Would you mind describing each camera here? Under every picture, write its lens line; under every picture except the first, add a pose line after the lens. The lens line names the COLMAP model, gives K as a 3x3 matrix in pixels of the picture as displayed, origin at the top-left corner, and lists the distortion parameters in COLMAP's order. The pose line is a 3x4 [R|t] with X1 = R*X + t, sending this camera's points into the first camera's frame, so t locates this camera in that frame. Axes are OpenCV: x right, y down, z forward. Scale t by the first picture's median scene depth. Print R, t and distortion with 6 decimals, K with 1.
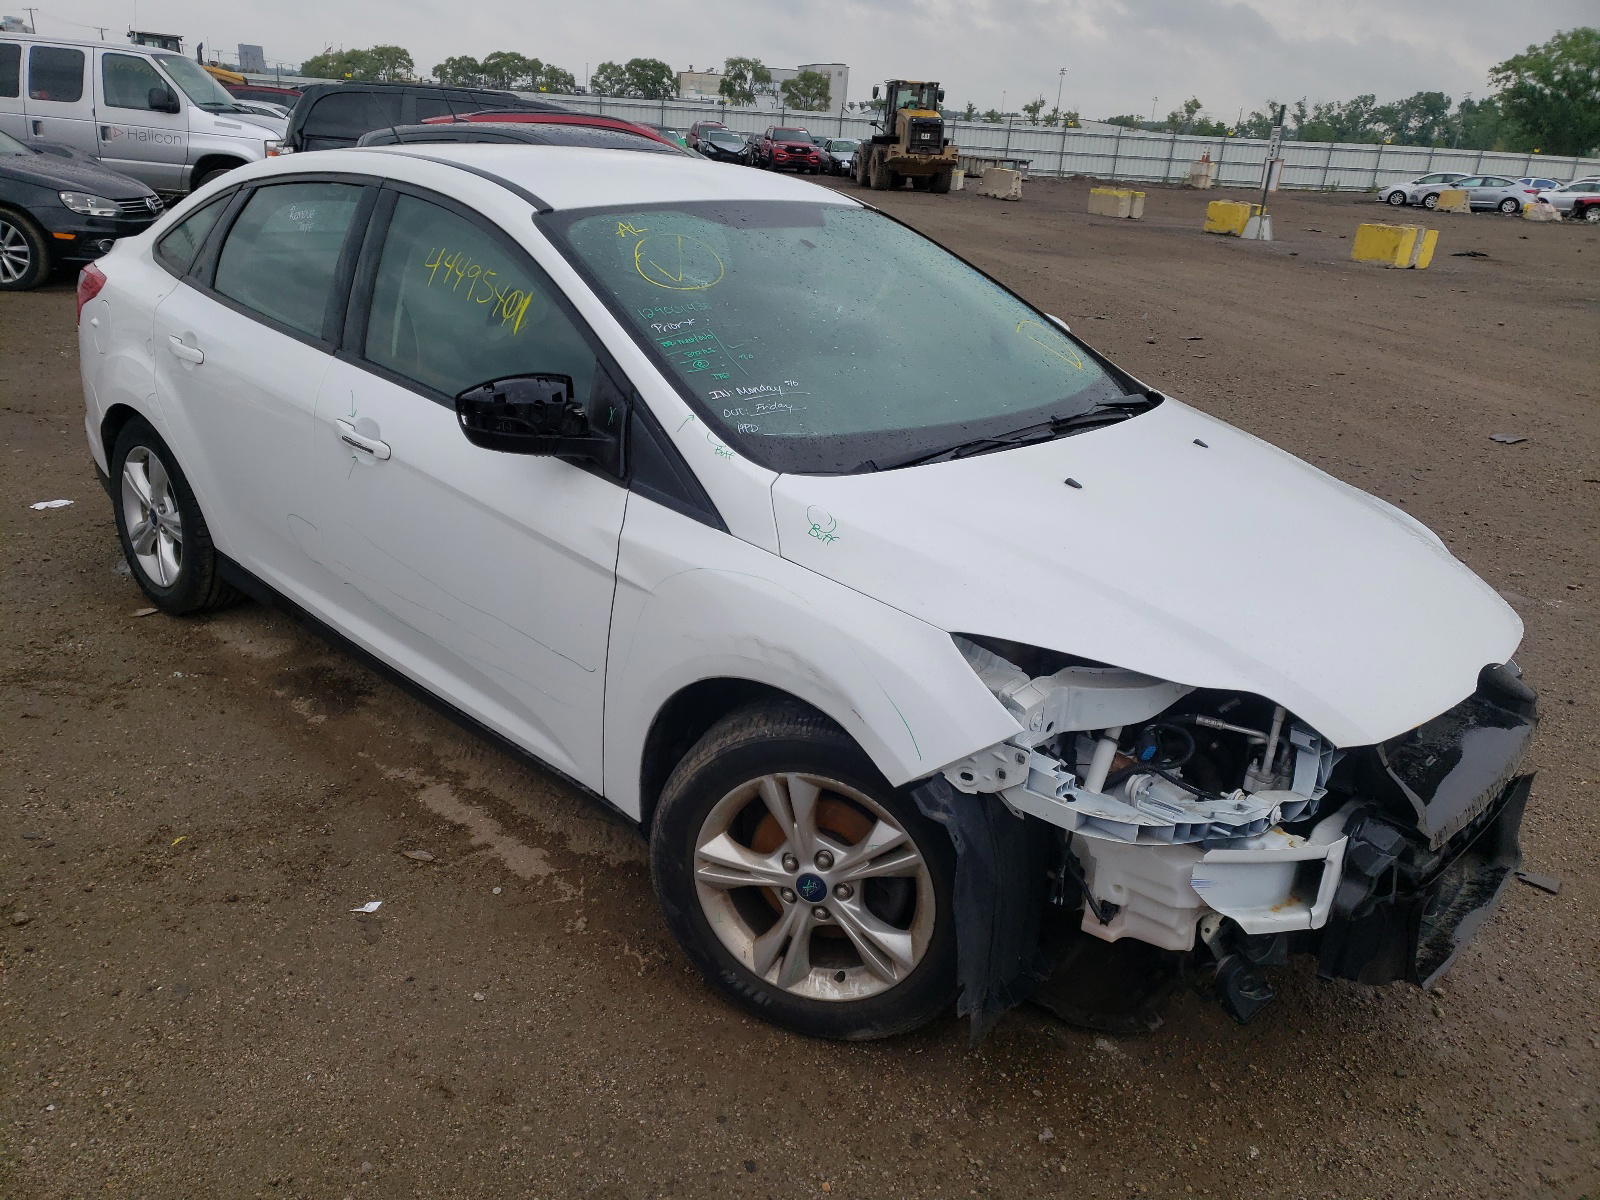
lens RADIAL K [[1200.3, 0, 773.4], [0, 1200.3, 599.6], [0, 0, 1]] dist [0.002429, 0.002957]
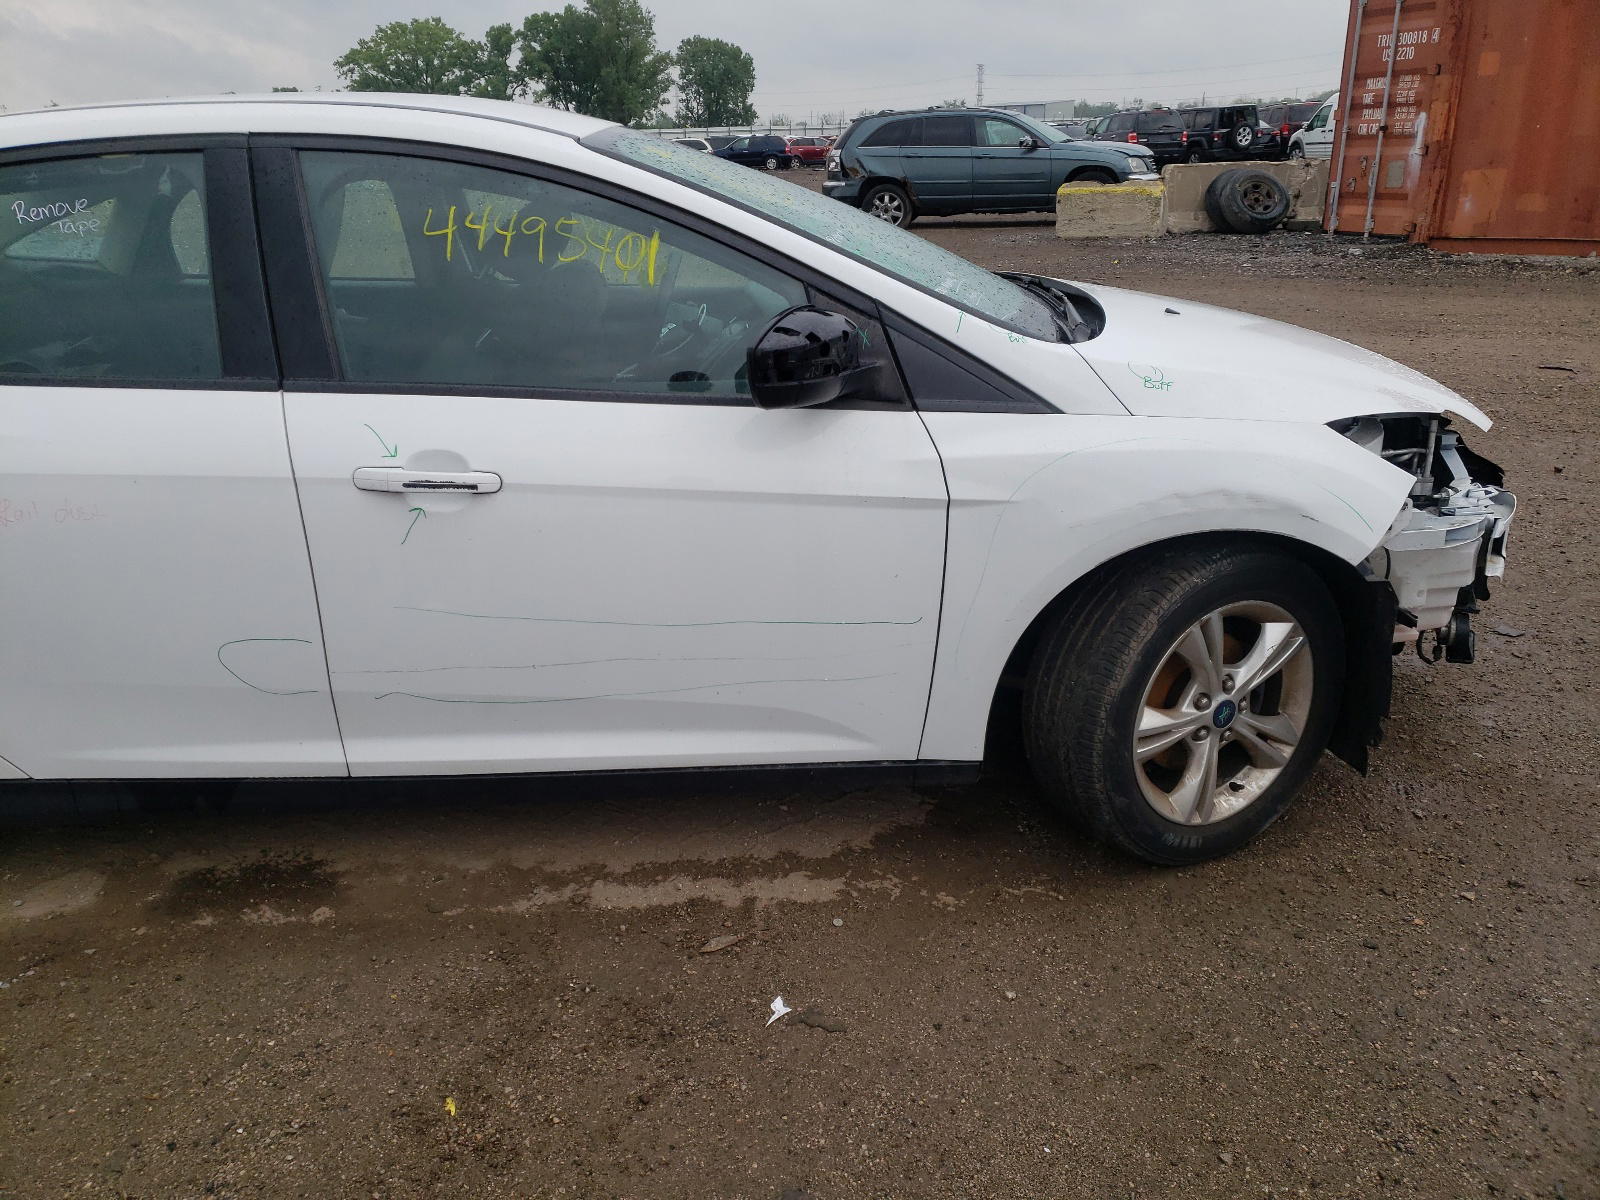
lens RADIAL K [[1200.3, 0, 773.4], [0, 1200.3, 599.6], [0, 0, 1]] dist [0.002429, 0.002957]
pose [[0.714474, -0.338190, 0.612499, -0.832042], [0.327692, 0.935215, 0.134129, -0.120313], [-0.618179, 0.104879, 0.779009, 0.398755]]
